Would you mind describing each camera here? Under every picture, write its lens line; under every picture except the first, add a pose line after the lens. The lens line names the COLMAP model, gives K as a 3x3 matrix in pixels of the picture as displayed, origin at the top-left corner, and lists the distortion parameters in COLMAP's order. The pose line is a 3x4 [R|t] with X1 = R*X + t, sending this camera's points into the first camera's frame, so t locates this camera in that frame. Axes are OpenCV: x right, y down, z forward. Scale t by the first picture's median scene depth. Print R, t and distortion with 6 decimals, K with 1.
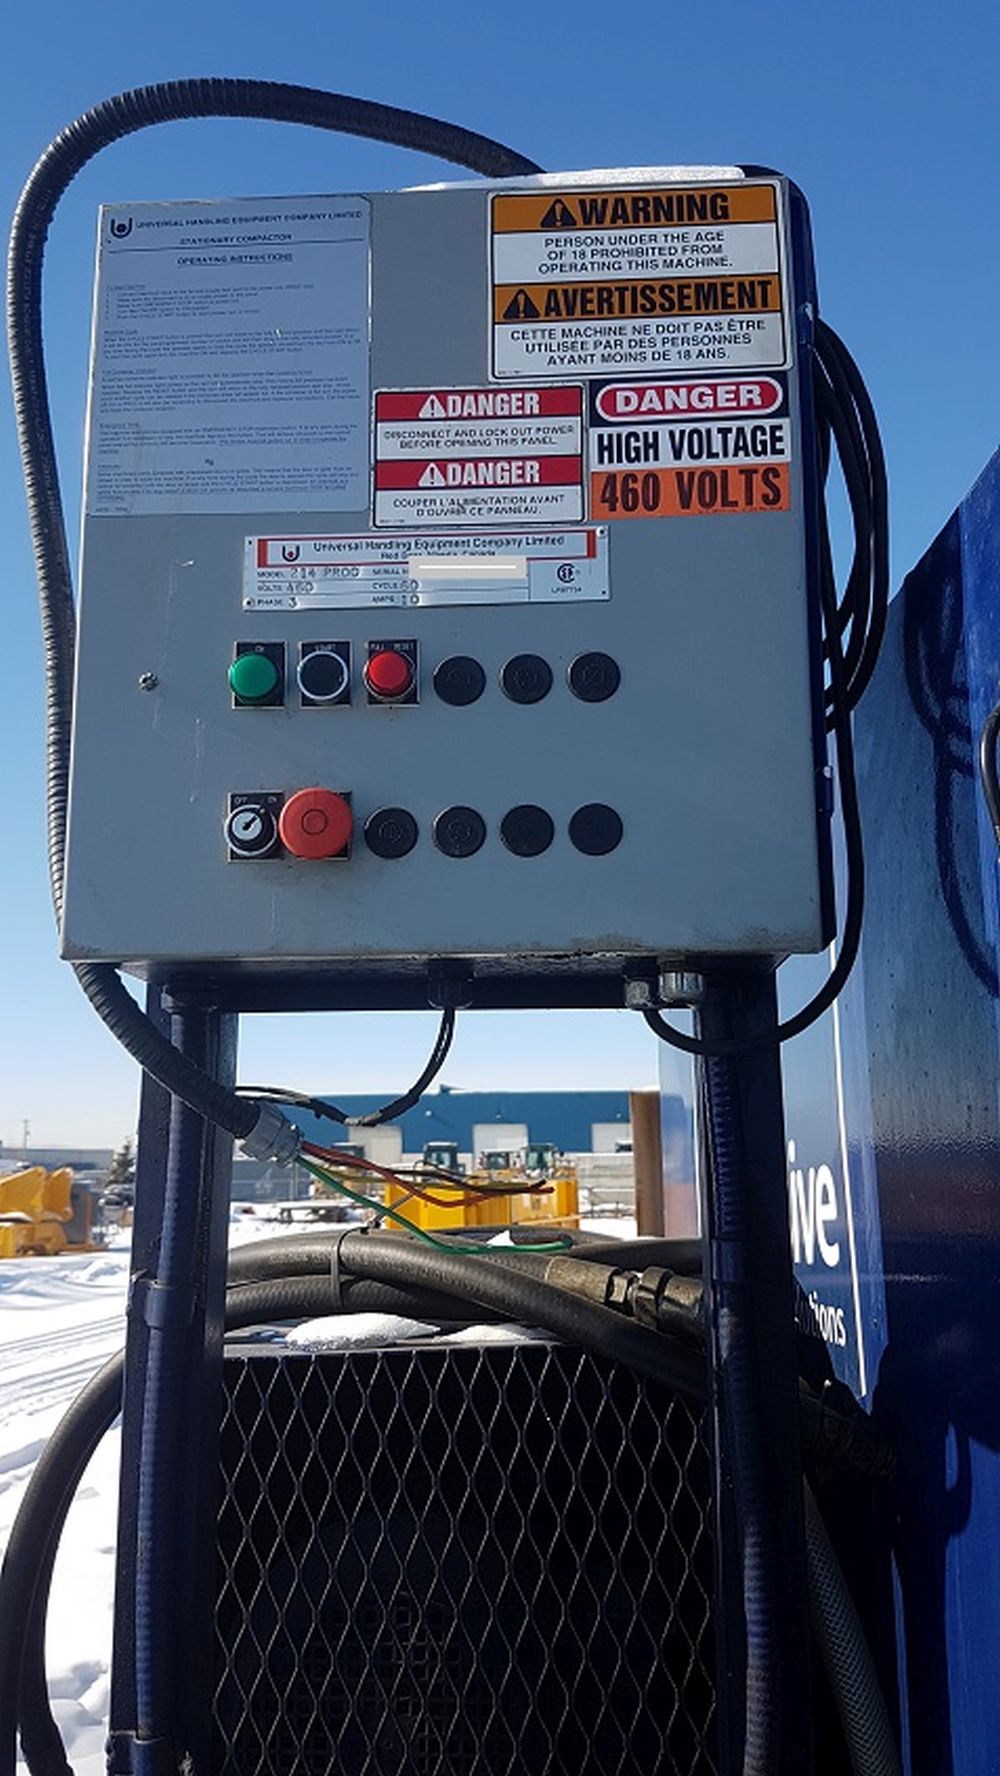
lens RADIAL K [[1397.7, 0, 500.0], [0, 1397.7, 888.0], [0, 0, 1]] dist [0.194723, -0.403367]
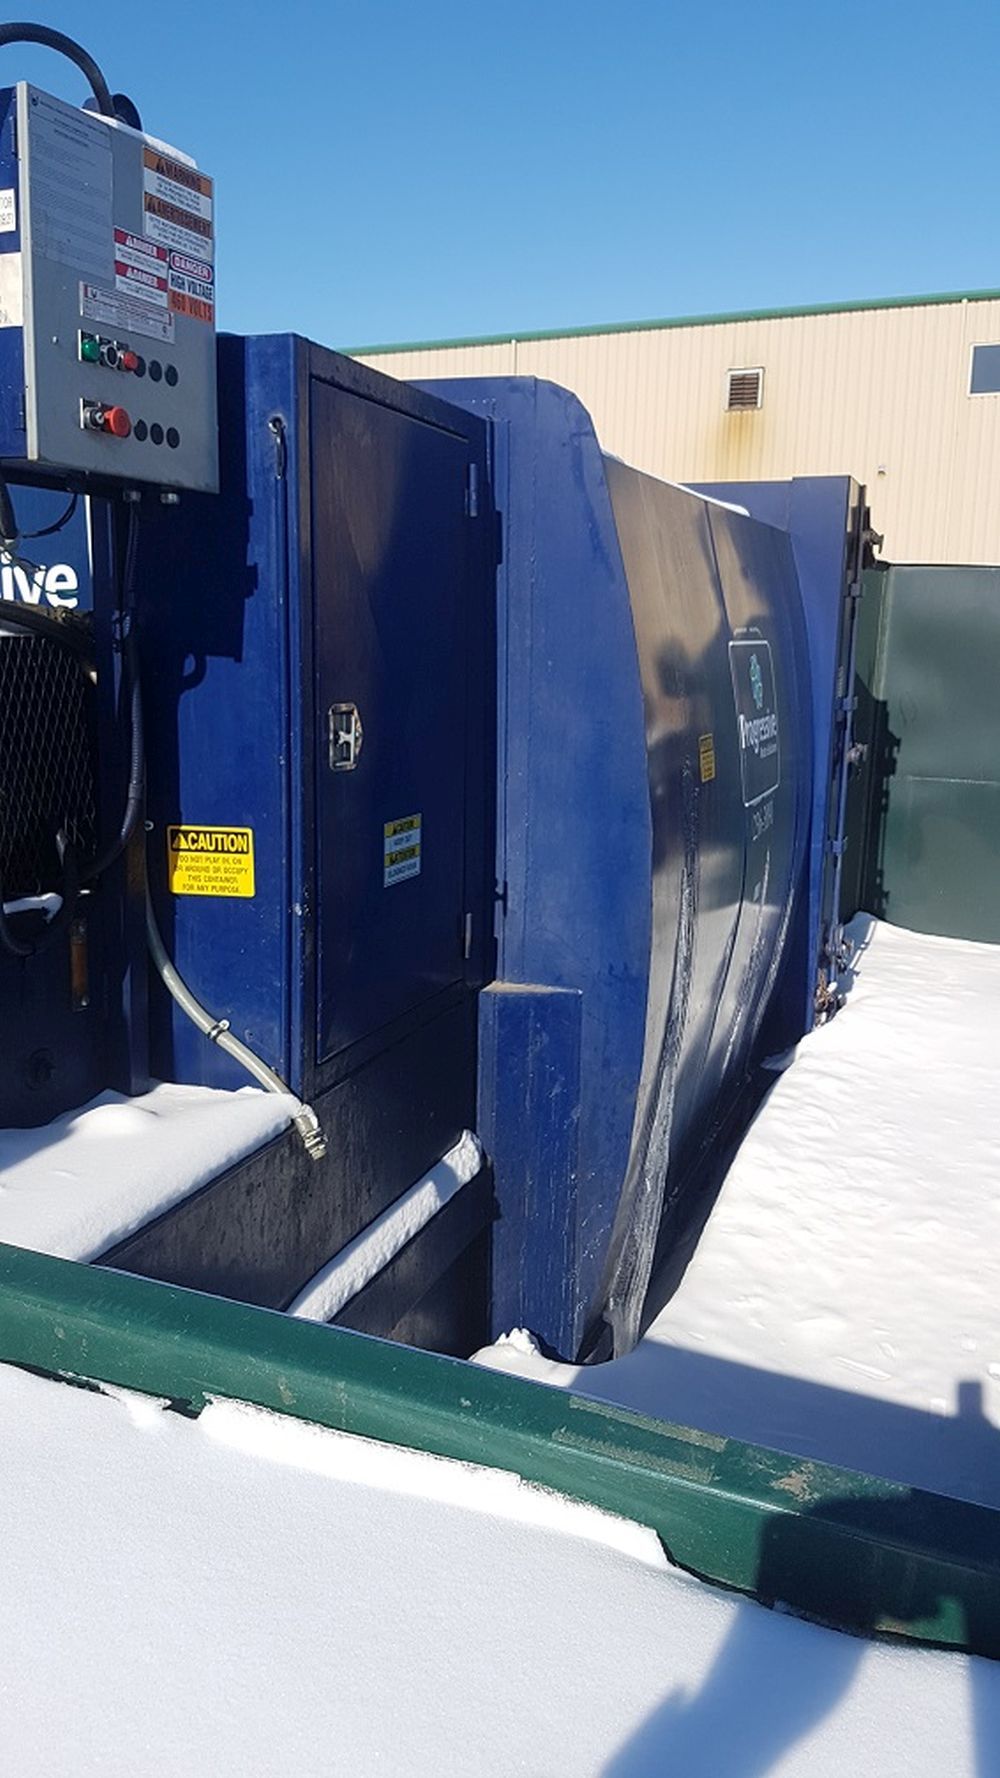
lens RADIAL K [[1399.2, 0, 500.0], [0, 1399.2, 889.0], [0, 0, 1]] dist [0.194723, -0.403367]
pose [[0.345985, -0.150989, 0.926011, -2.295865], [-0.210294, 0.949376, 0.233371, 0.009081], [-0.914369, -0.275478, 0.296718, -0.620361]]
